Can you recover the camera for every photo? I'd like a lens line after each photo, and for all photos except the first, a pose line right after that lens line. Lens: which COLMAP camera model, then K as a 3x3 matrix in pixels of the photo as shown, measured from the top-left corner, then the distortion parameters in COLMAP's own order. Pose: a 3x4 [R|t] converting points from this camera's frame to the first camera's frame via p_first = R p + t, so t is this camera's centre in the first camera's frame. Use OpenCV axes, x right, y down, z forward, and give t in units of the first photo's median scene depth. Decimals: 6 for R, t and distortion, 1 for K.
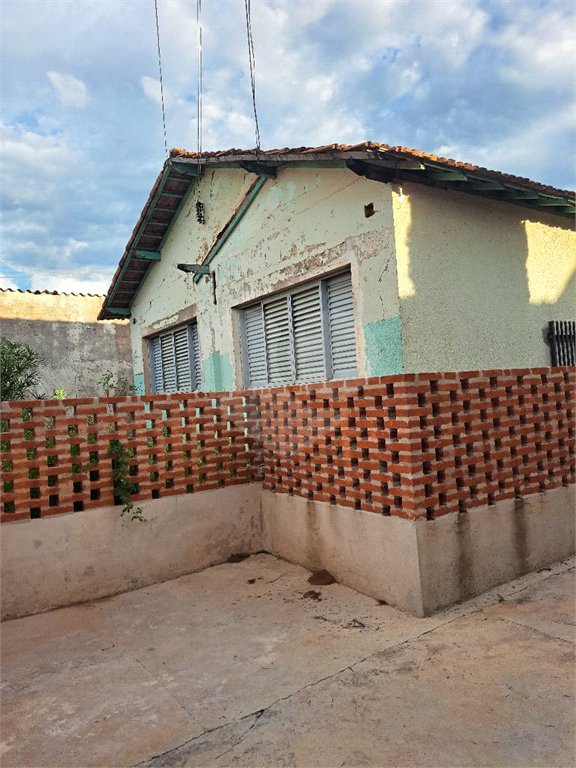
lens RADIAL K [[558.0, 0, 288.0], [0, 558.0, 384.0], [0, 0, 1]] dist [0.010243, -0.001473]
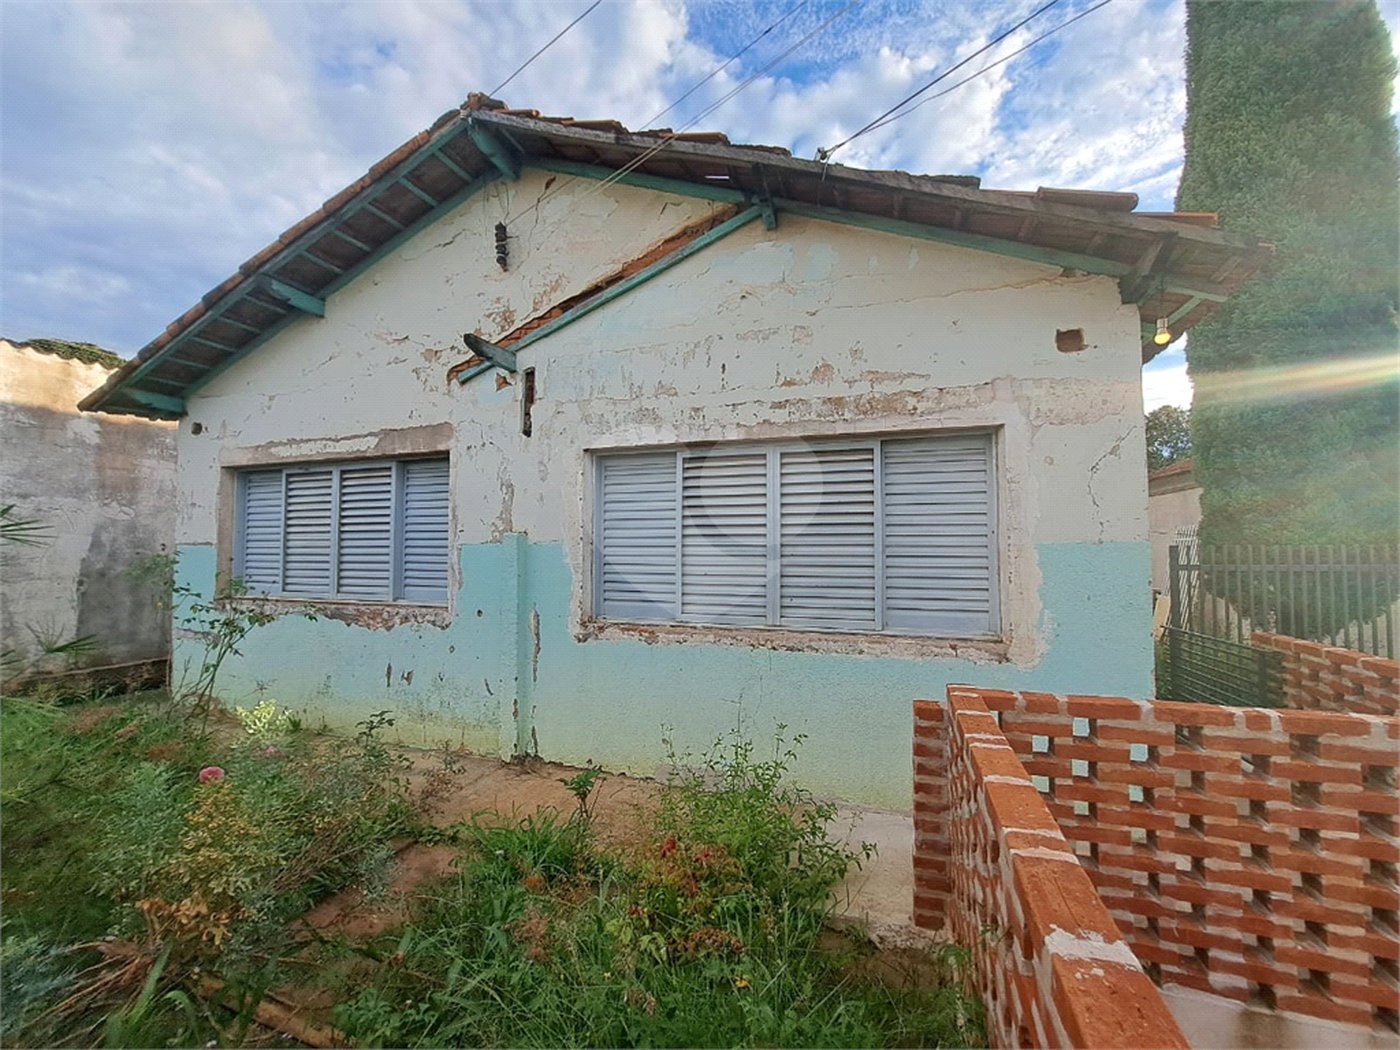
lens RADIAL K [[554.9, 0, 660.3], [0, 554.9, 498.1], [0, 0, 1]] dist [-0.014832, -0.000504]
pose [[0.786556, 0.106204, 0.608317, -0.335269], [-0.065184, 0.993875, -0.089234, -0.054018], [-0.614069, 0.030535, 0.788662, 0.561687]]
